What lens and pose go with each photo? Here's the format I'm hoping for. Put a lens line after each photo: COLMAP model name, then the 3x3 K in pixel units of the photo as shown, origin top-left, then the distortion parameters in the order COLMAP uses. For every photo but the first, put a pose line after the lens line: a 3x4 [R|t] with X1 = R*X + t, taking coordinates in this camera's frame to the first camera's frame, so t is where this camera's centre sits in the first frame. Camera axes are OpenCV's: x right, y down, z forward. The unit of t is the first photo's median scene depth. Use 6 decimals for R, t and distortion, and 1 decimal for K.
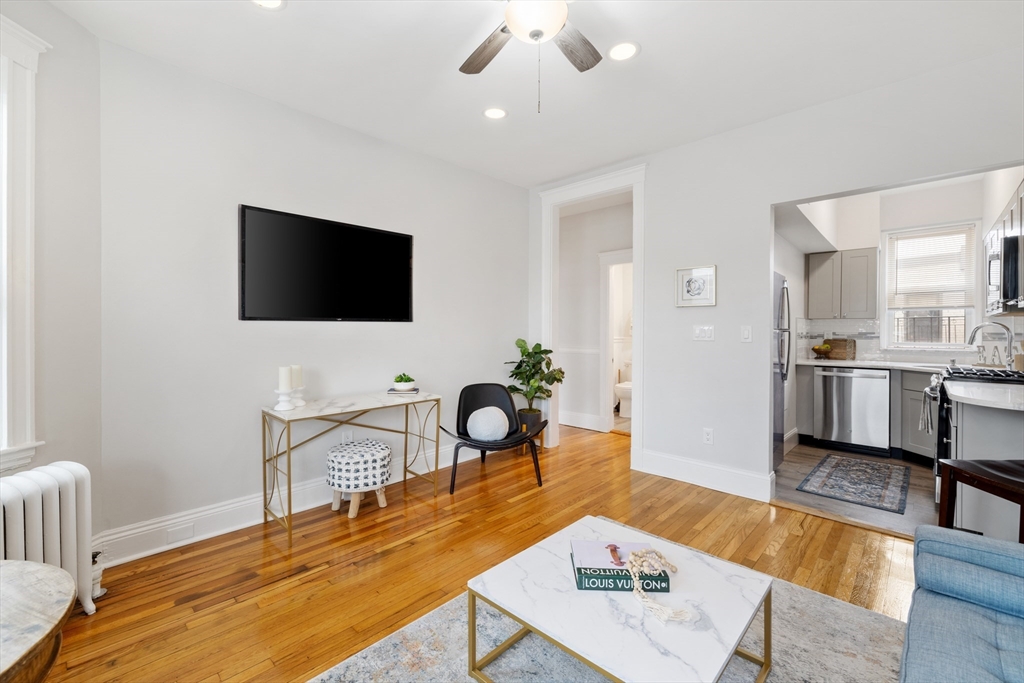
lens RADIAL K [[437.0, 0, 496.0], [0, 437.0, 335.0], [0, 0, 1]] dist [-0.003785, -0.000121]
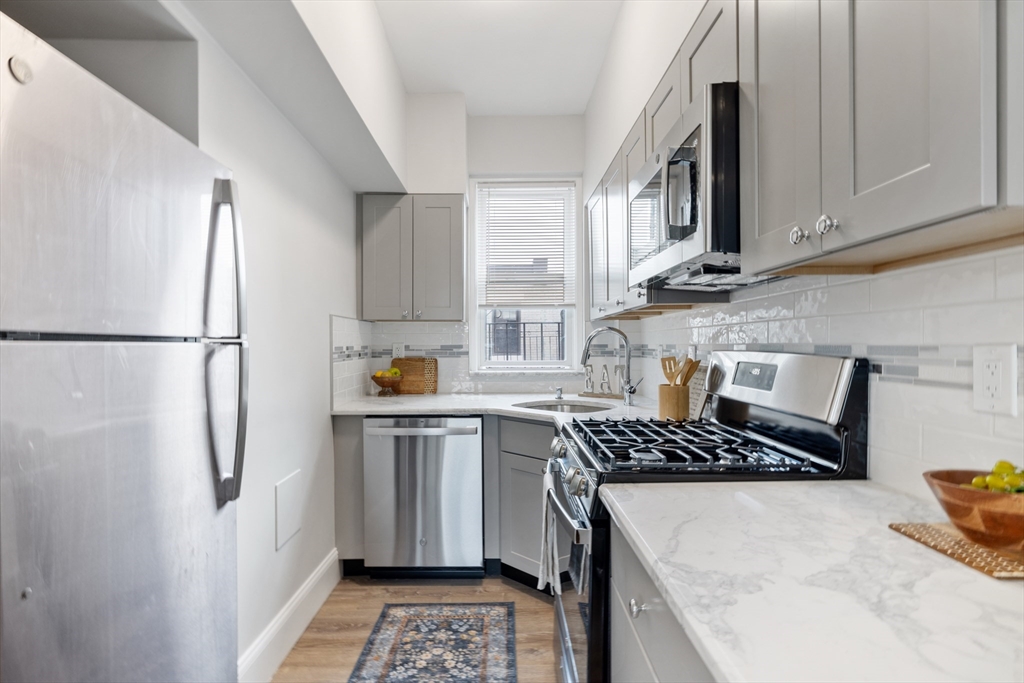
lens RADIAL K [[512.0, 0, 509.8], [0, 512.0, 348.6], [0, 0, 1]] dist [-0.003203, 0.000831]
pose [[0.705050, -0.011608, 0.709062, 0.398978], [0.012171, 0.999917, 0.004267, -0.003211], [-0.709053, 0.005622, 0.705133, 0.439609]]
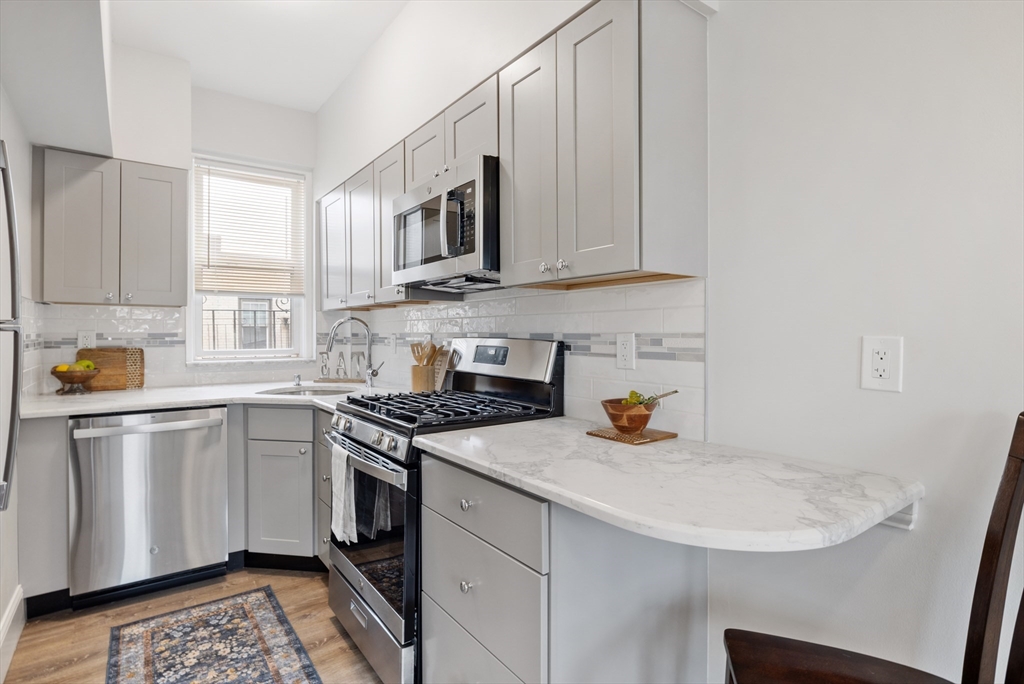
lens RADIAL K [[523.1, 0, 511.4], [0, 523.1, 330.7], [0, 0, 1]] dist [-0.000527, 0.000592]
pose [[0.154980, 0.002201, 0.987915, 0.282631], [0.009400, 0.999949, -0.003703, -0.002637], [-0.987873, 0.009860, 0.154951, 0.467555]]
